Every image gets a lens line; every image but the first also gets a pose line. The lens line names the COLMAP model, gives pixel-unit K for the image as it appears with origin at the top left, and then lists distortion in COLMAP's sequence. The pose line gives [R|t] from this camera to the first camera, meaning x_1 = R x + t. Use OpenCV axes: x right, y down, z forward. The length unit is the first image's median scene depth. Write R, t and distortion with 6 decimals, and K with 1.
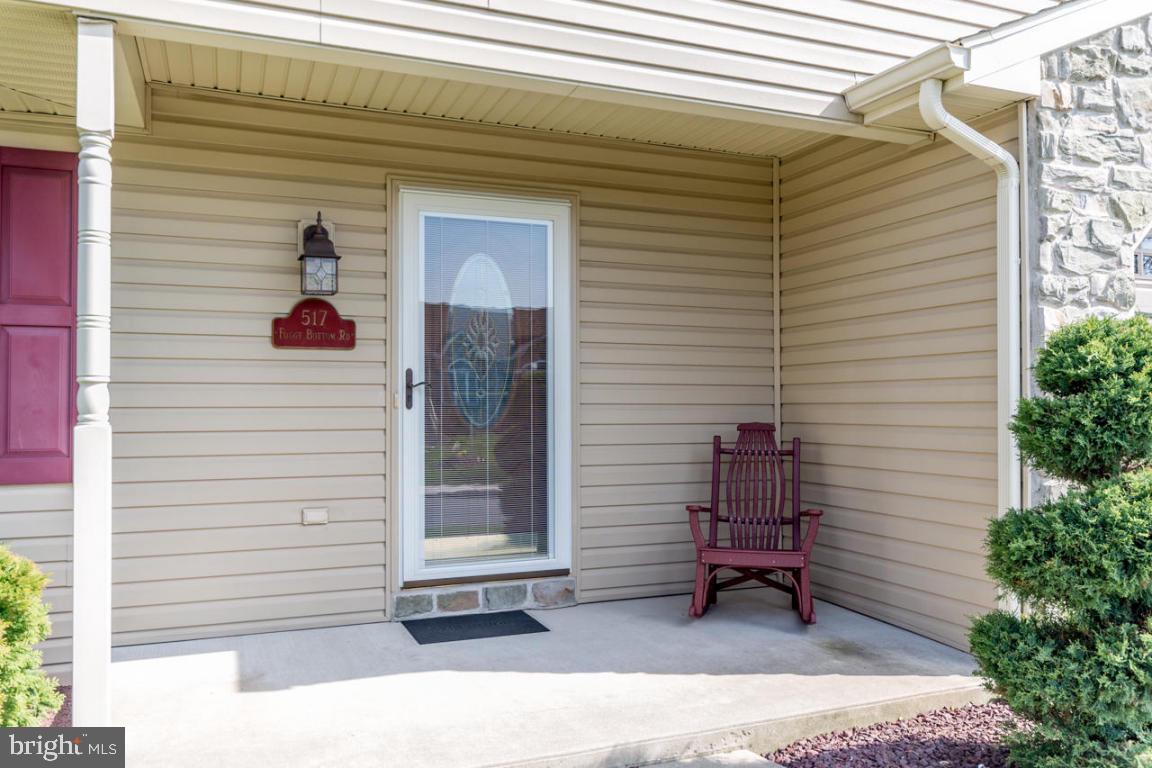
lens RADIAL K [[875.4, 0, 574.1], [0, 875.4, 386.8], [0, 0, 1]] dist [0.000023, 0.007042]
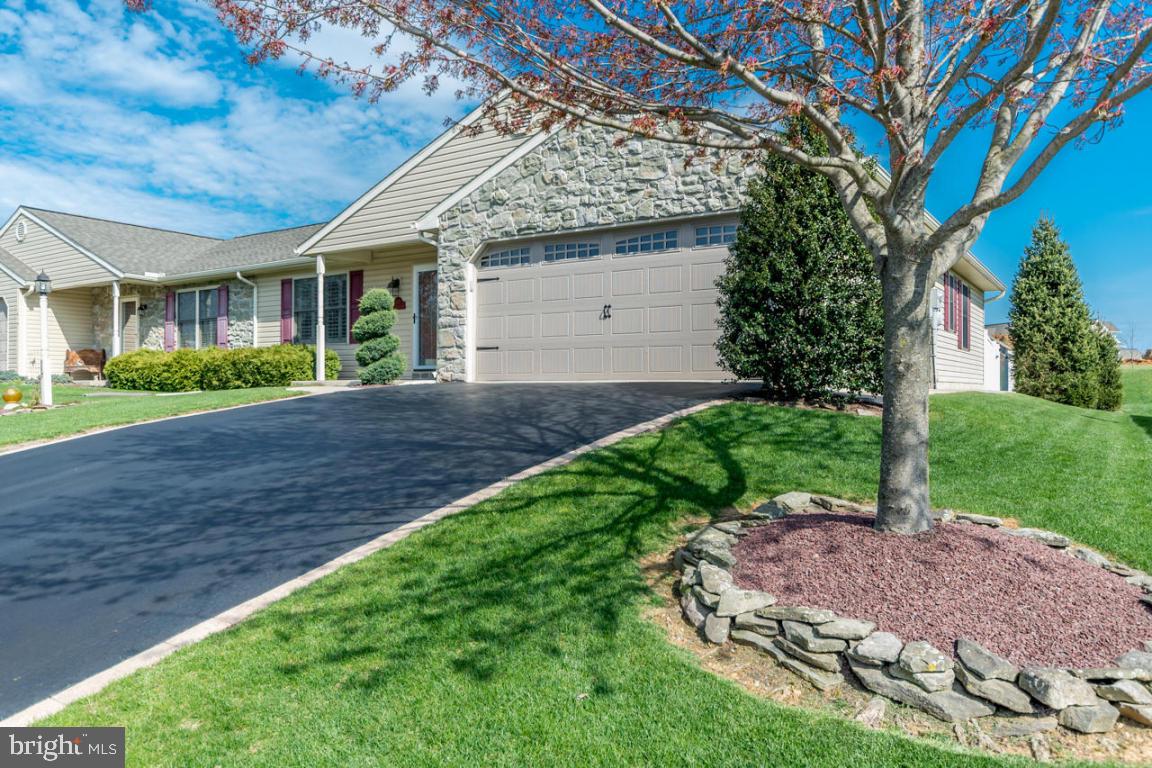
lens RADIAL K [[811.1, 0, 575.0], [0, 811.1, 379.5], [0, 0, 1]] dist [-0.002609, -0.000503]
pose [[0.567289, -0.005706, -0.823499, 3.537919], [0.015521, 0.999872, 0.003765, 0.301382], [0.823373, -0.014917, 0.567305, -0.475598]]
